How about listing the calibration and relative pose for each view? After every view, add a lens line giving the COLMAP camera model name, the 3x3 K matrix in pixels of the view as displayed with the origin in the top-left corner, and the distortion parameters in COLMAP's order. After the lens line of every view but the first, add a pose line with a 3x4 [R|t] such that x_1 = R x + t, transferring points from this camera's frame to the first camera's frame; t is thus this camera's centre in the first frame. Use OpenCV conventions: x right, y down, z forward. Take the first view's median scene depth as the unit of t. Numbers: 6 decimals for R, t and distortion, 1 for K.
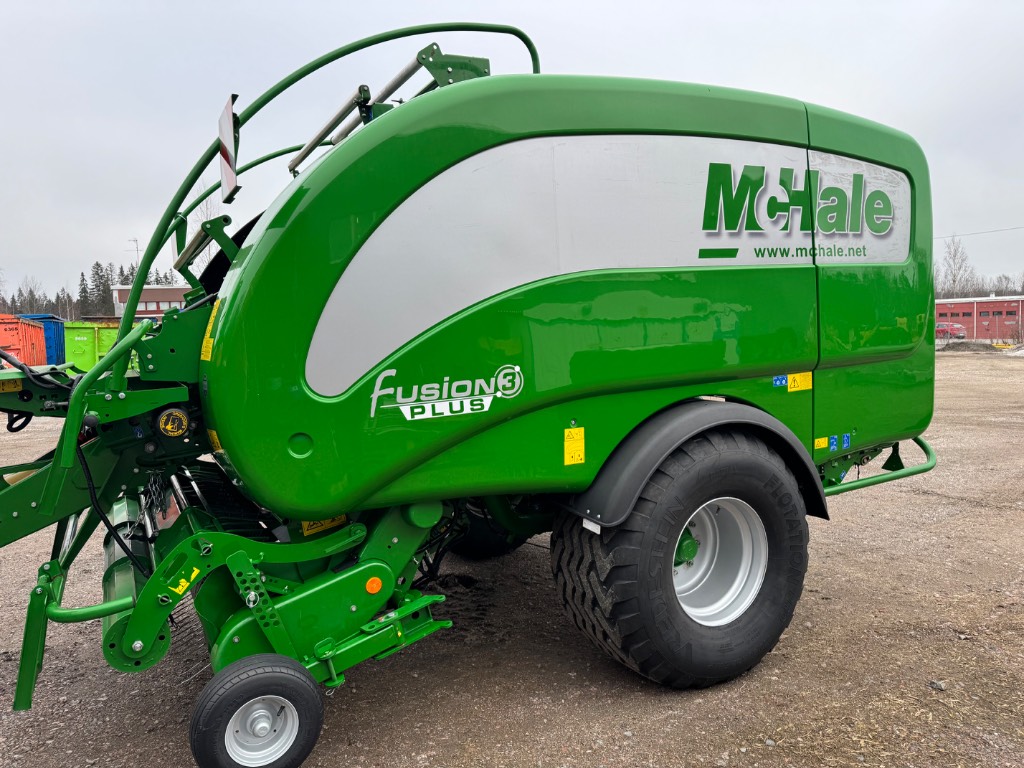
lens RADIAL K [[717.7, 0, 516.4], [0, 717.7, 387.7], [0, 0, 1]] dist [0.083764, -0.107350]
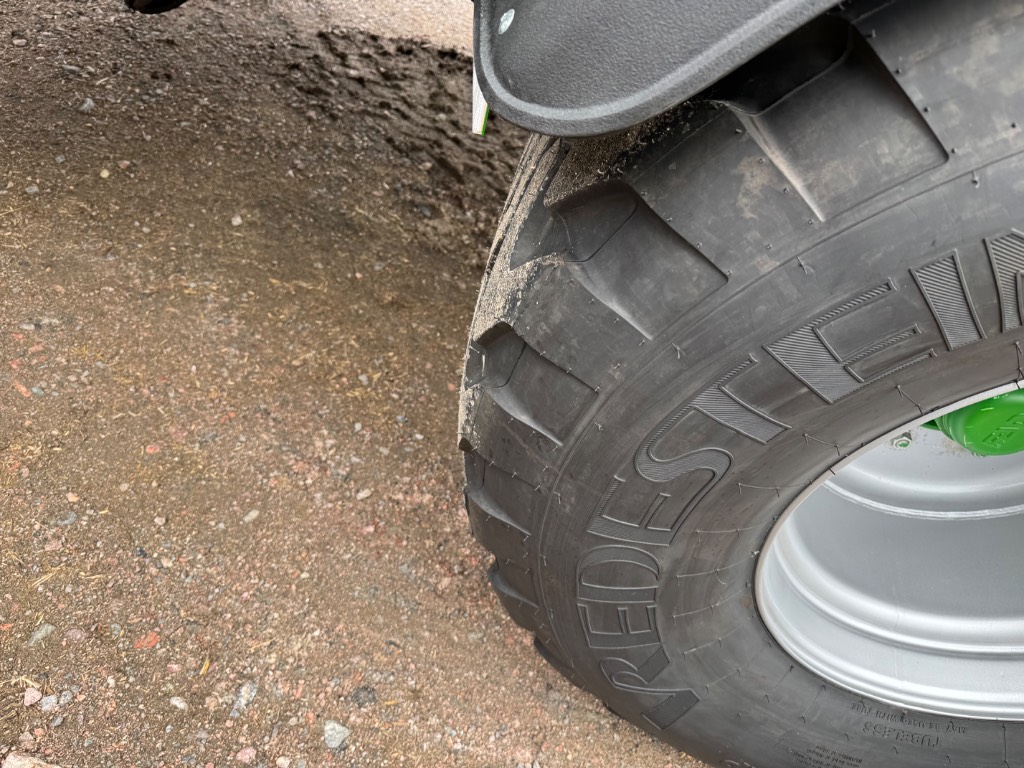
lens RADIAL K [[717.7, 0, 516.4], [0, 717.7, 387.7], [0, 0, 1]] dist [0.083764, -0.107350]
pose [[0.753820, 0.610827, -0.242169, 0.188016], [-0.340744, 0.678518, 0.650773, 0.126997], [0.561826, -0.408048, 0.719617, 0.826028]]
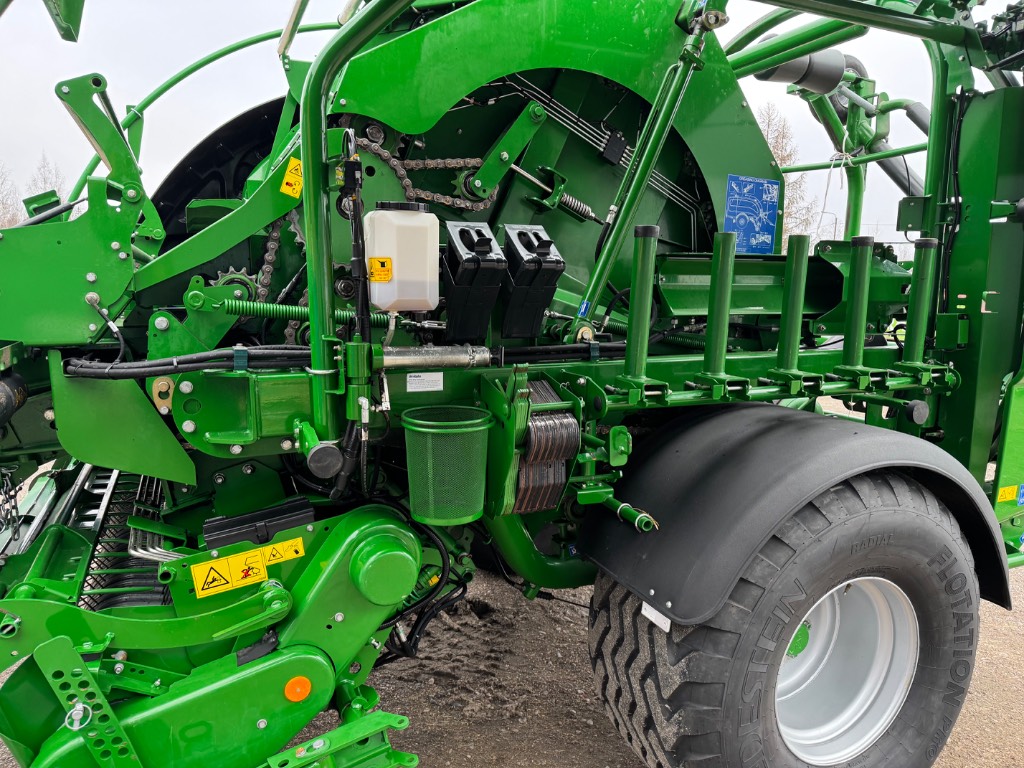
lens RADIAL K [[727.6, 0, 519.8], [0, 727.6, 385.0], [0, 0, 1]] dist [0.031733, -0.039107]
pose [[0.994400, 0.078157, -0.071136, 0.015372], [-0.074347, 0.995730, 0.054722, -0.031771], [0.075109, -0.049127, 0.995964, 0.350074]]
